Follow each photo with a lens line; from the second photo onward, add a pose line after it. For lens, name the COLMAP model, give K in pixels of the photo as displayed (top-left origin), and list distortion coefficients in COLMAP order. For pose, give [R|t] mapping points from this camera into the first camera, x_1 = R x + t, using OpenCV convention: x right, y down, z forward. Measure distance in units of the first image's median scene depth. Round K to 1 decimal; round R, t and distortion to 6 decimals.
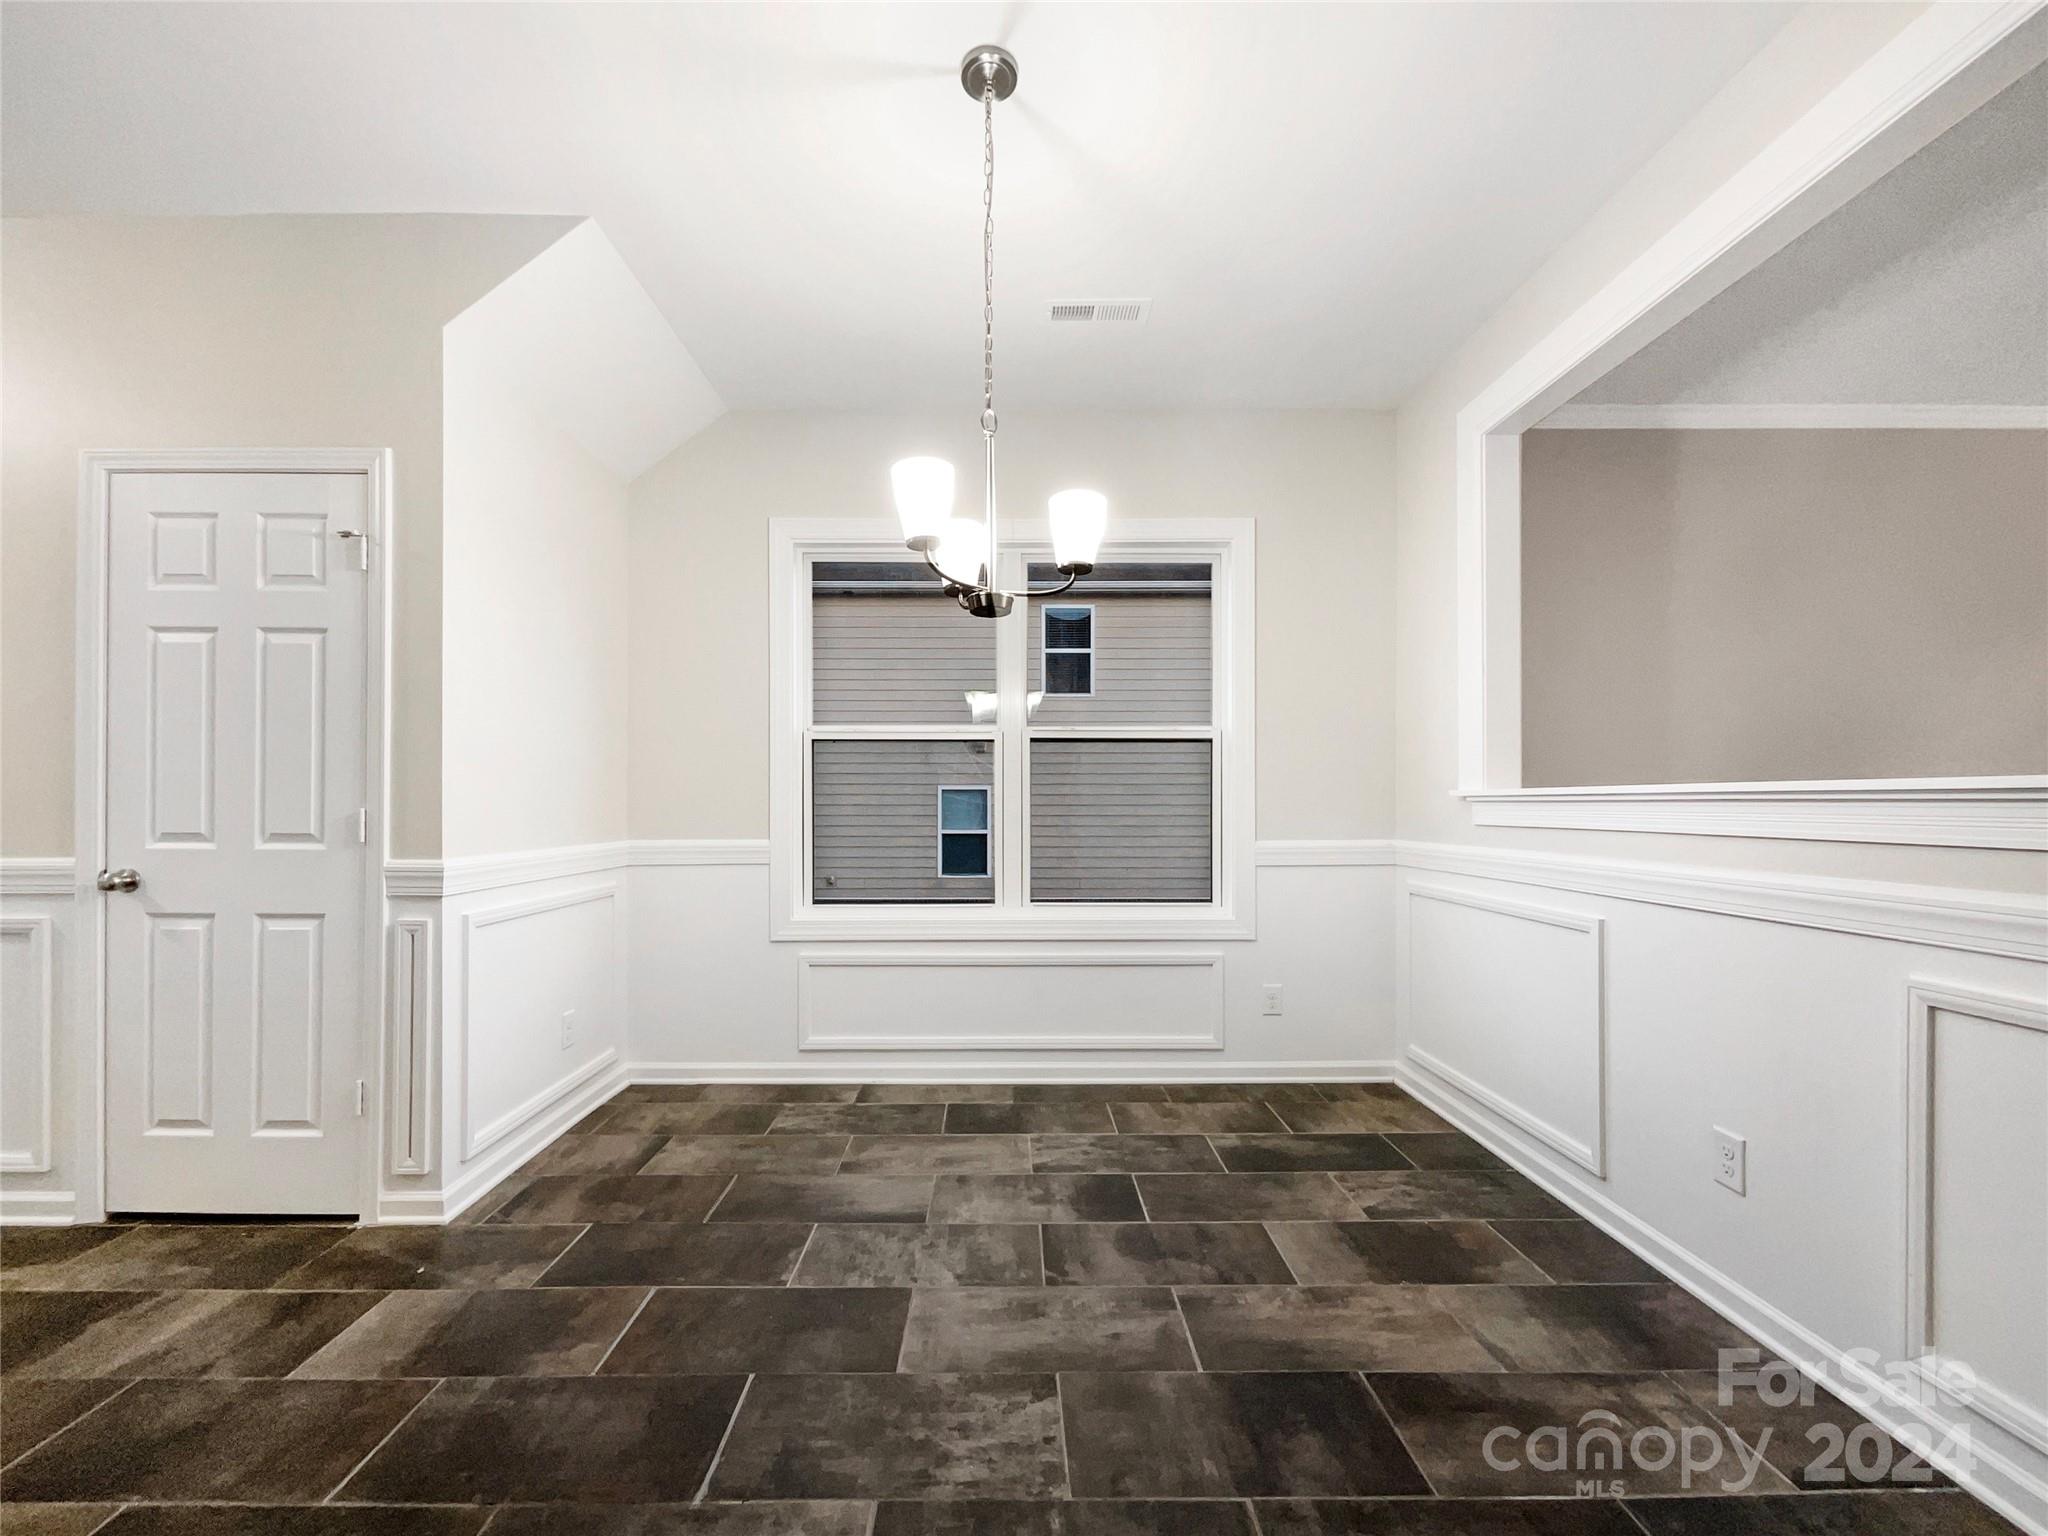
lens RADIAL K [[833.5, 0, 999.2], [0, 833.5, 807.9], [0, 0, 1]] dist [-0.002161, 0.000032]
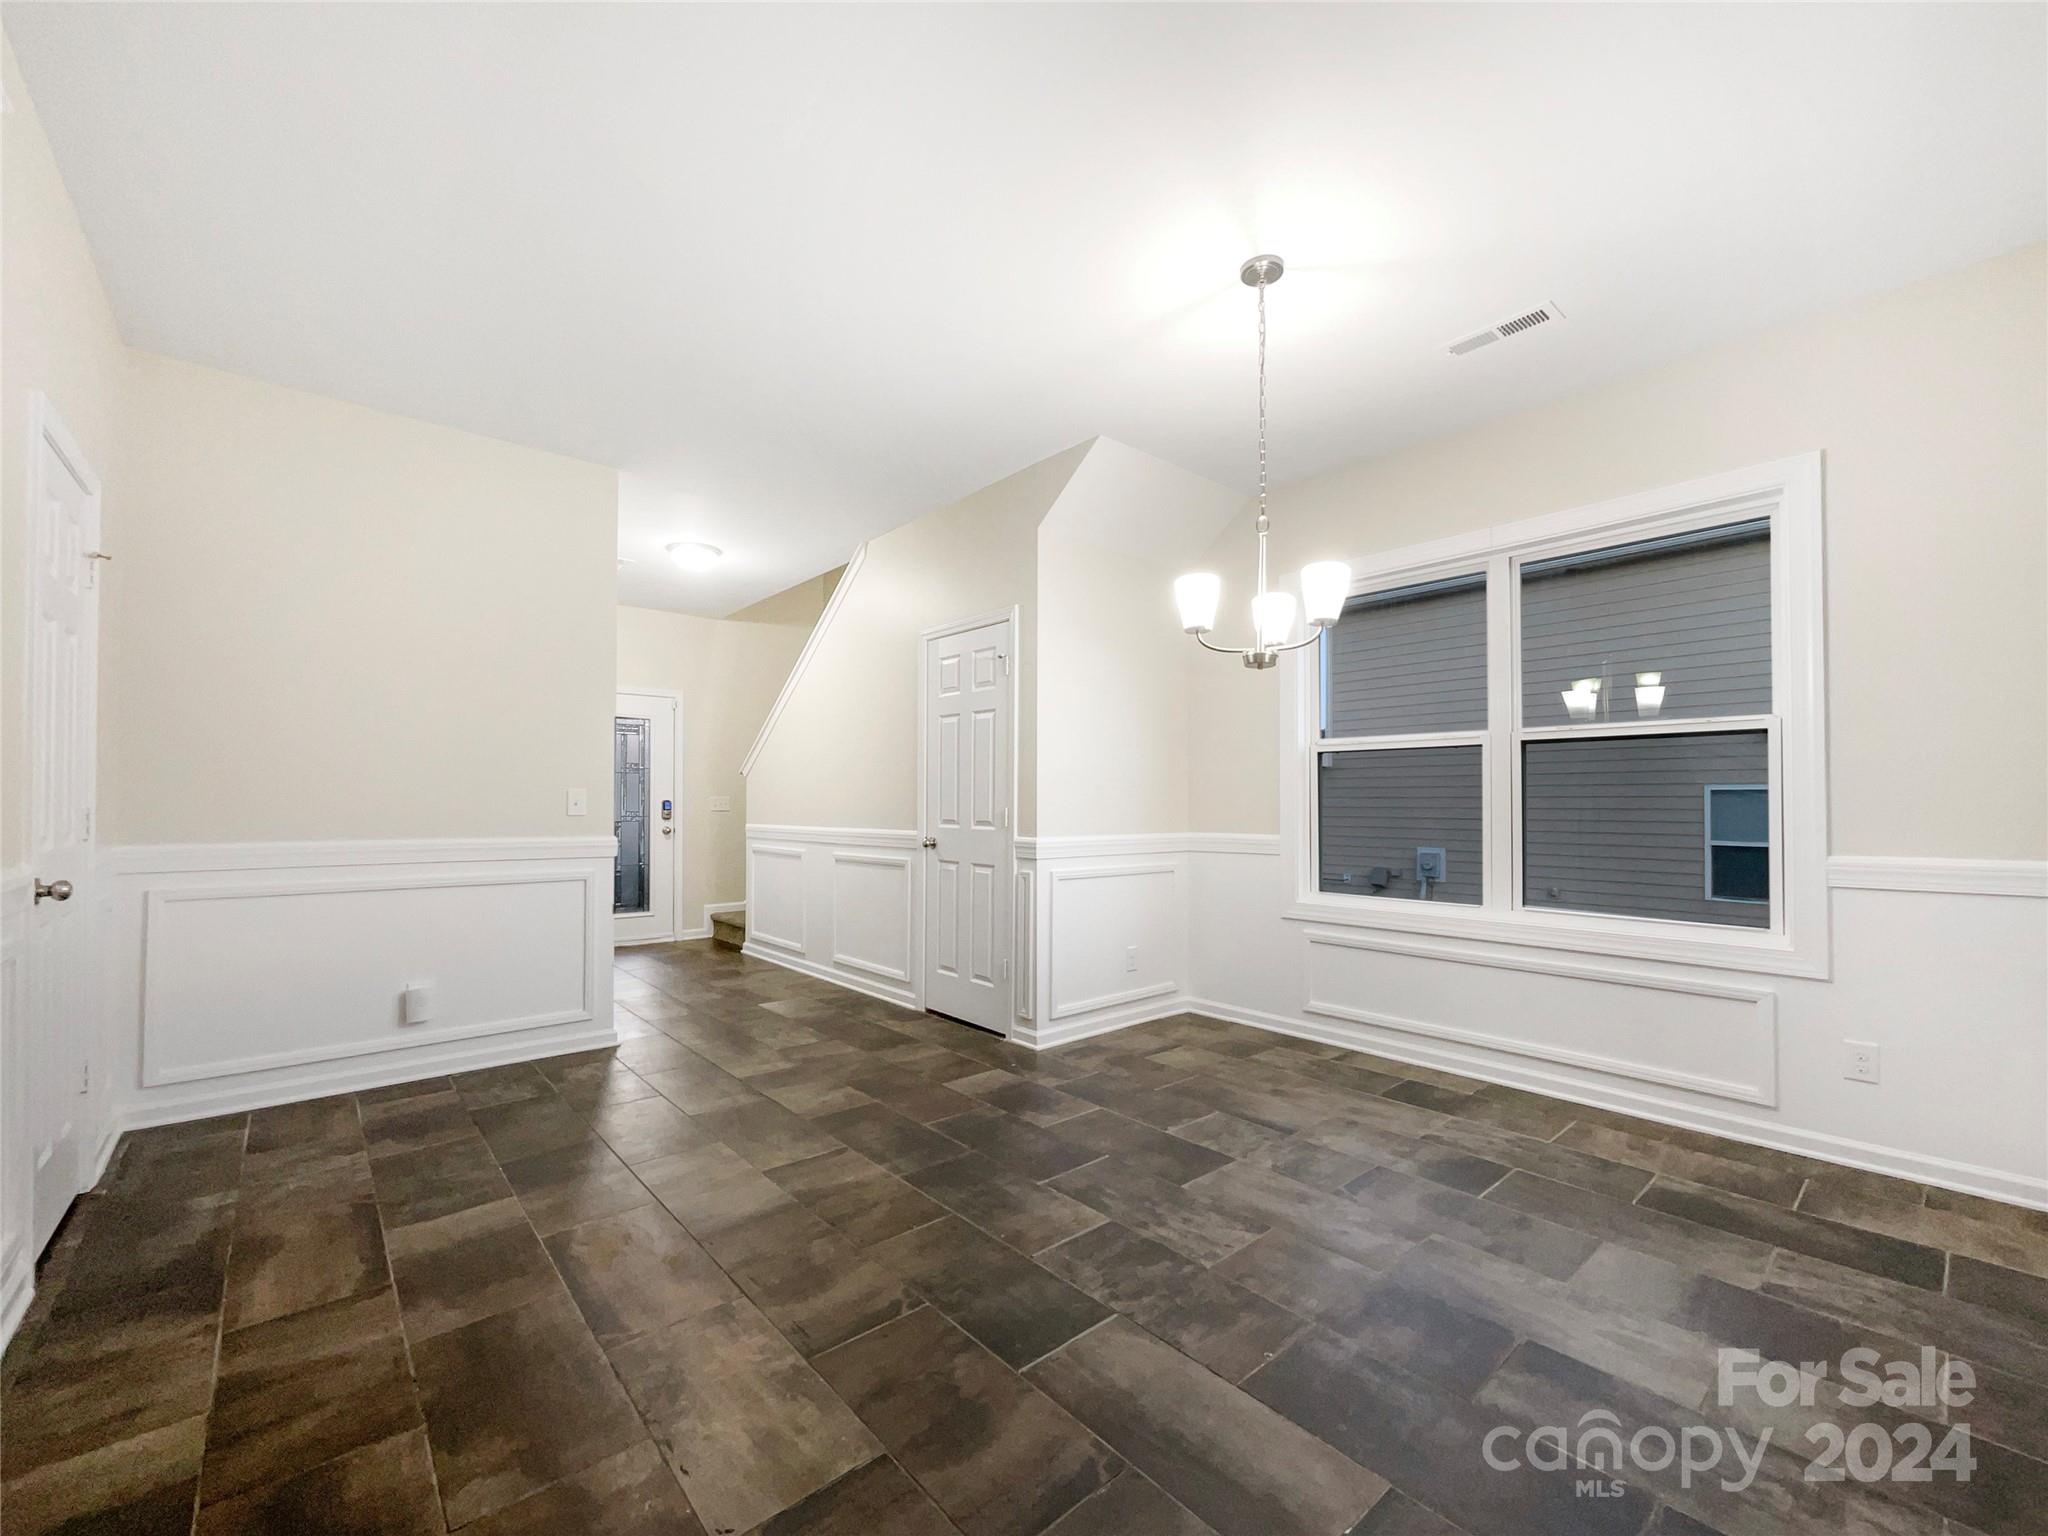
lens RADIAL K [[839.9, 0, 1027.0], [0, 839.9, 813.8], [0, 0, 1]] dist [-0.000350, 0.000265]
pose [[0.655612, 0.010817, -0.755020, 0.611137], [-0.007871, 0.999941, 0.007491, -0.000035], [0.755057, 0.001031, 0.655659, -0.147457]]
